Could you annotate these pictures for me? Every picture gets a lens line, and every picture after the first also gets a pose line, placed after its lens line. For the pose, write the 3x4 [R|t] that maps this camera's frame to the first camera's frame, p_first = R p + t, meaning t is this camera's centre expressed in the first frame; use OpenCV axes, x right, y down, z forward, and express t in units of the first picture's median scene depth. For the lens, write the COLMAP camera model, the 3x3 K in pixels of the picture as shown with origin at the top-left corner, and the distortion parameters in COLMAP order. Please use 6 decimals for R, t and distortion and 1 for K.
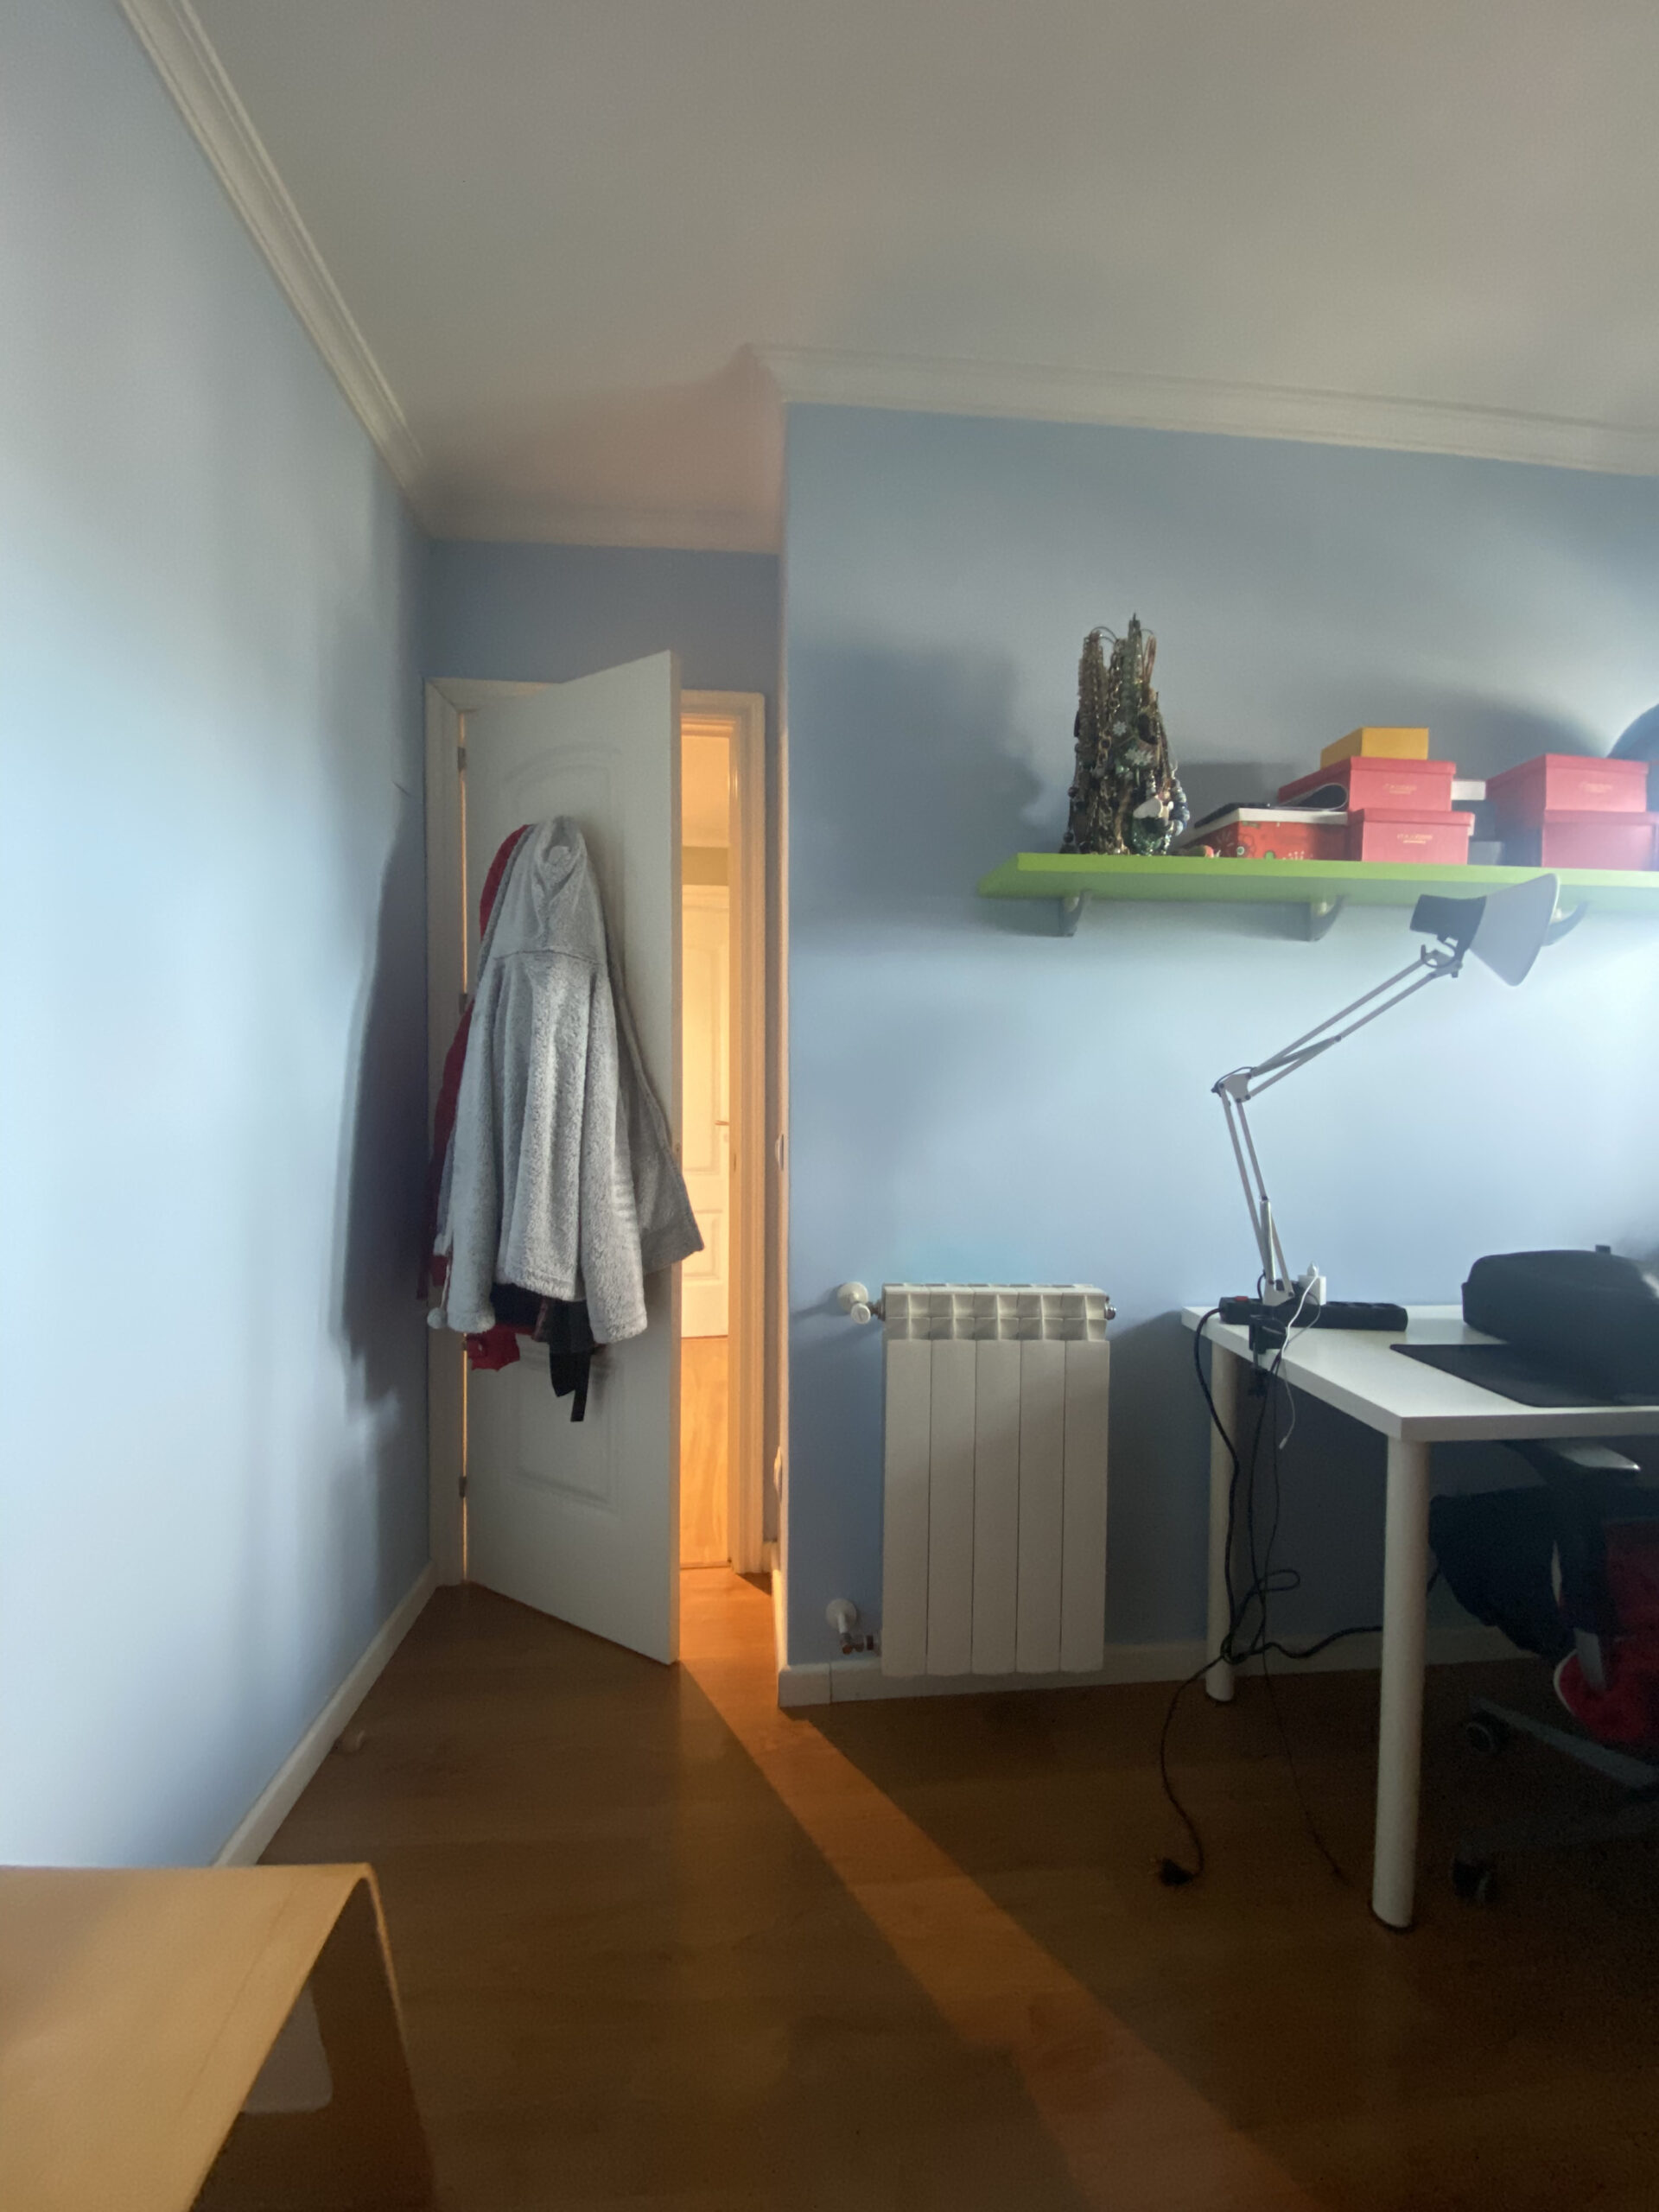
lens RADIAL K [[937.3, 0, 817.5], [0, 937.3, 1100.3], [0, 0, 1]] dist [-0.001633, -0.000519]
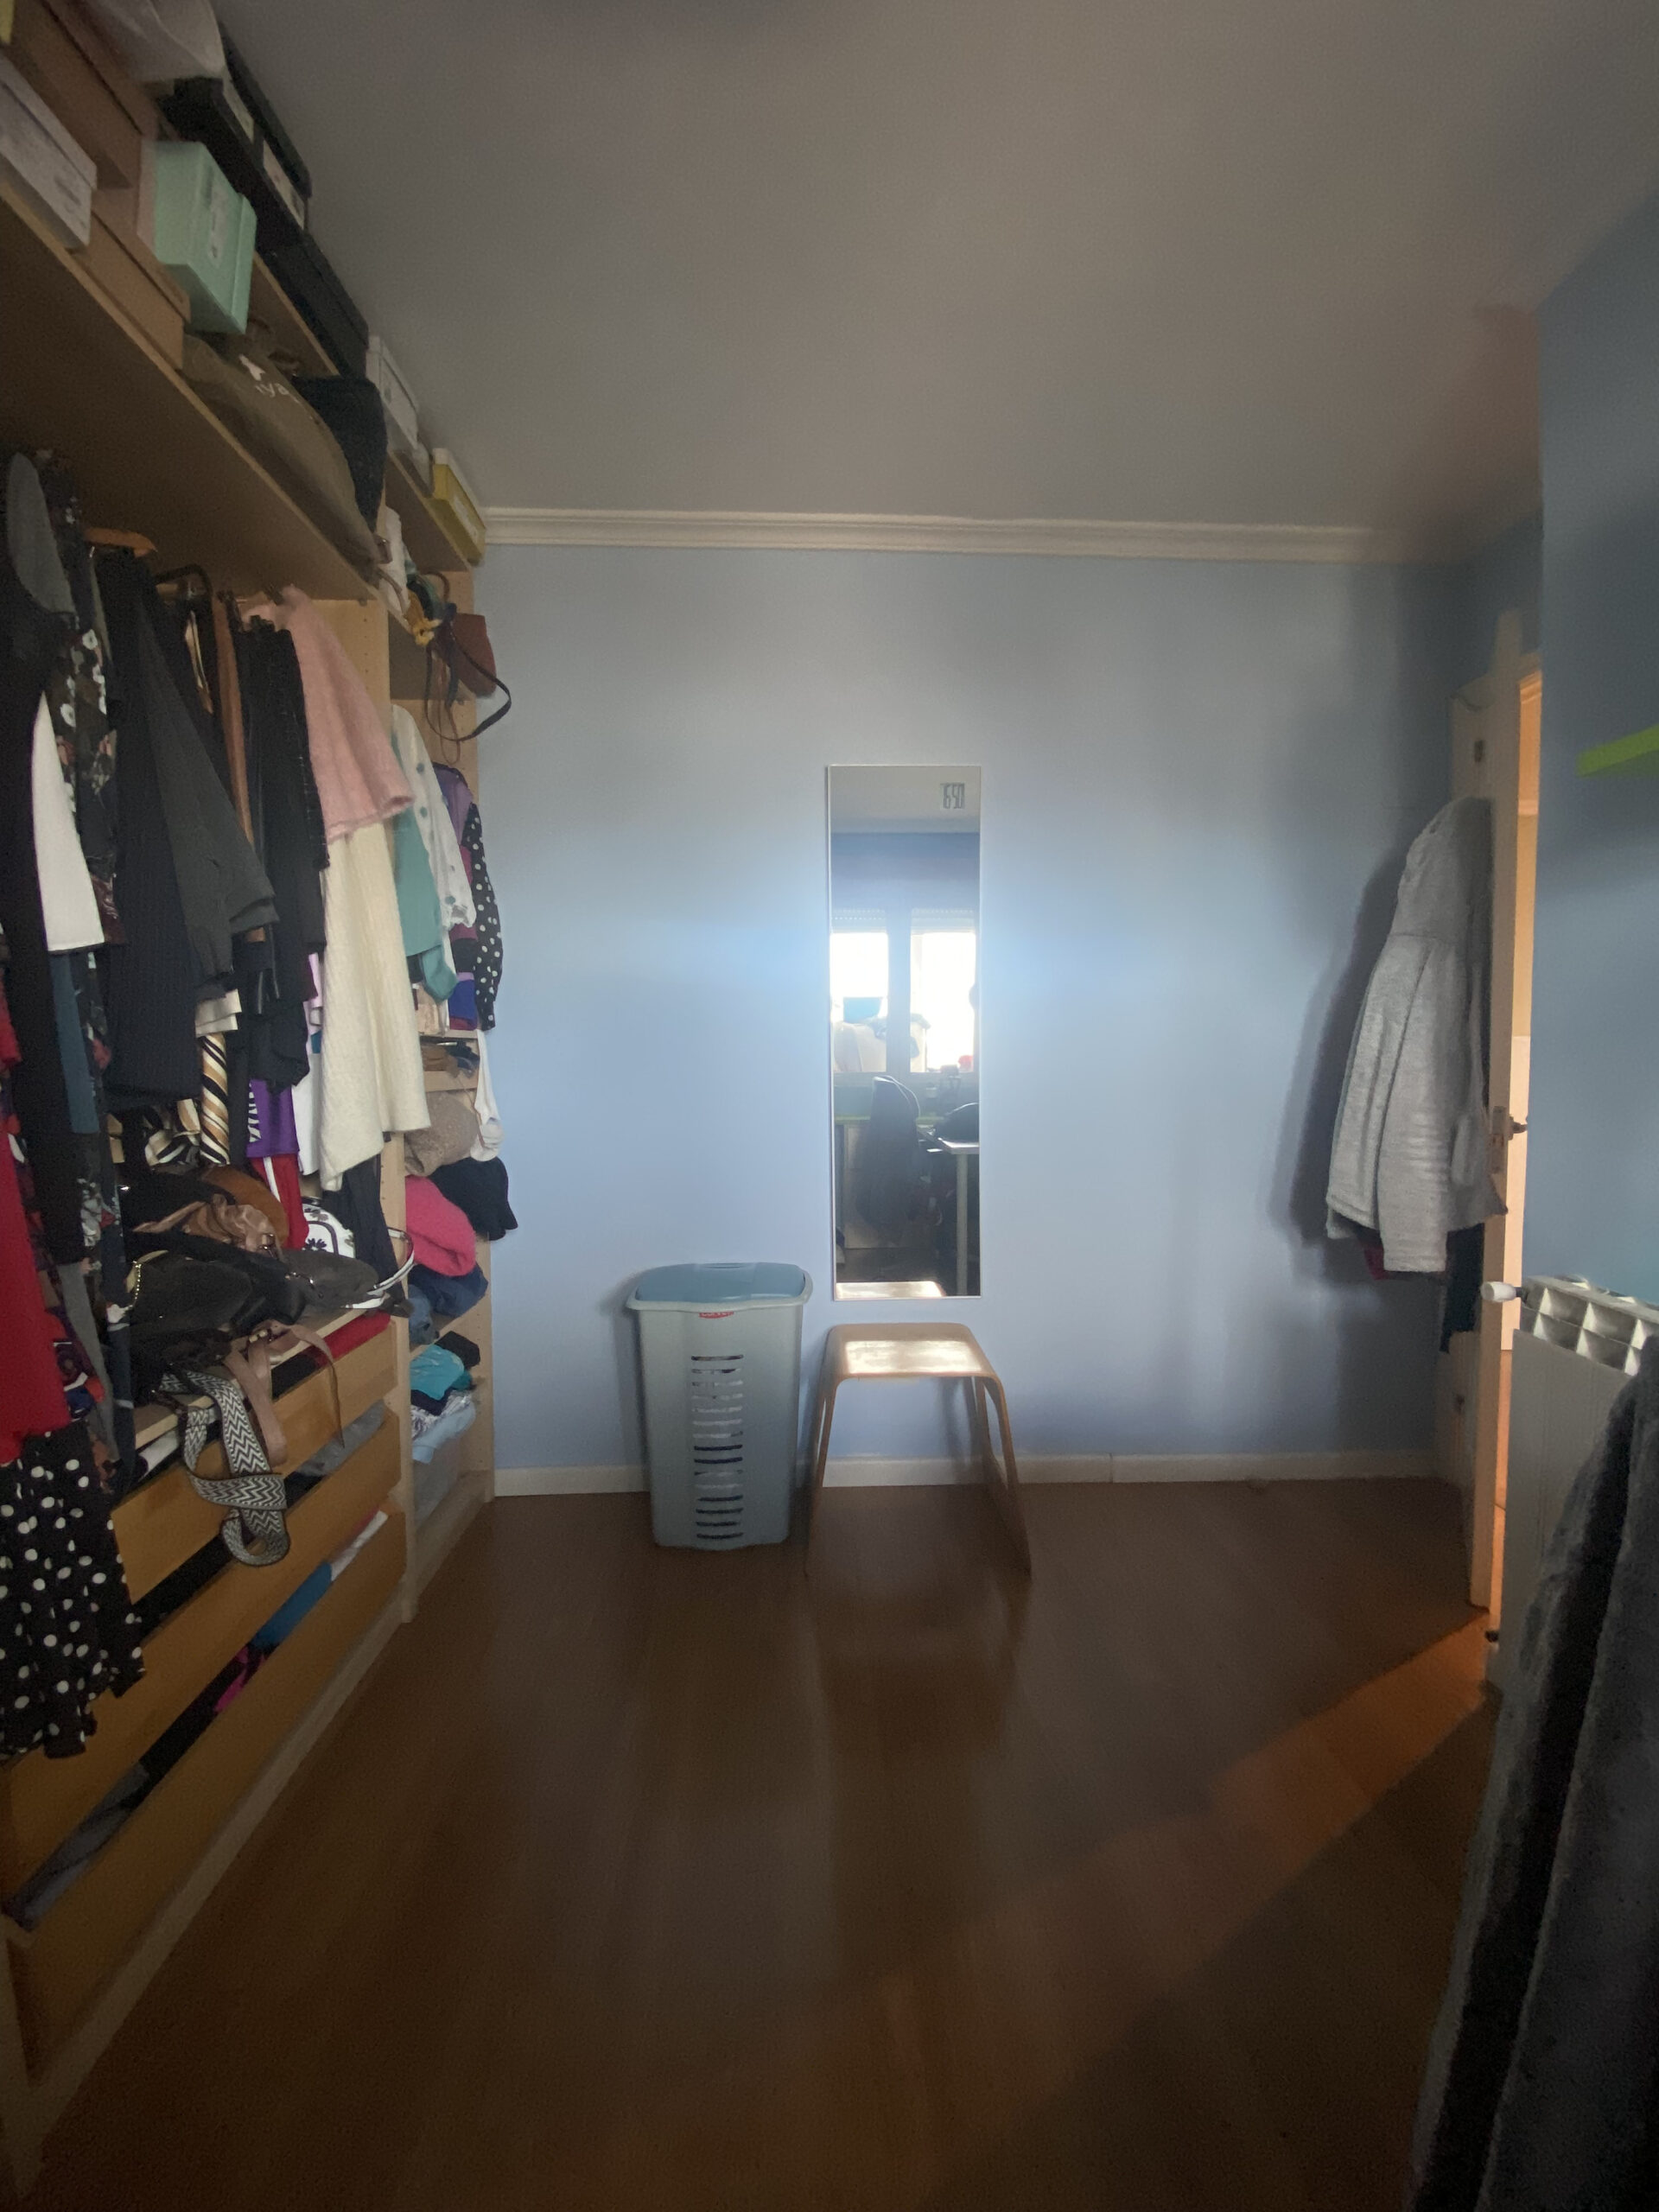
lens RADIAL K [[937.3, 0, 817.5], [0, 937.3, 1100.3], [0, 0, 1]] dist [-0.001633, -0.000519]
pose [[-0.033493, 0.051099, -0.998132, 0.973619], [-0.019580, 0.998467, 0.051773, -0.000517], [0.999247, 0.021278, -0.032441, 0.318264]]
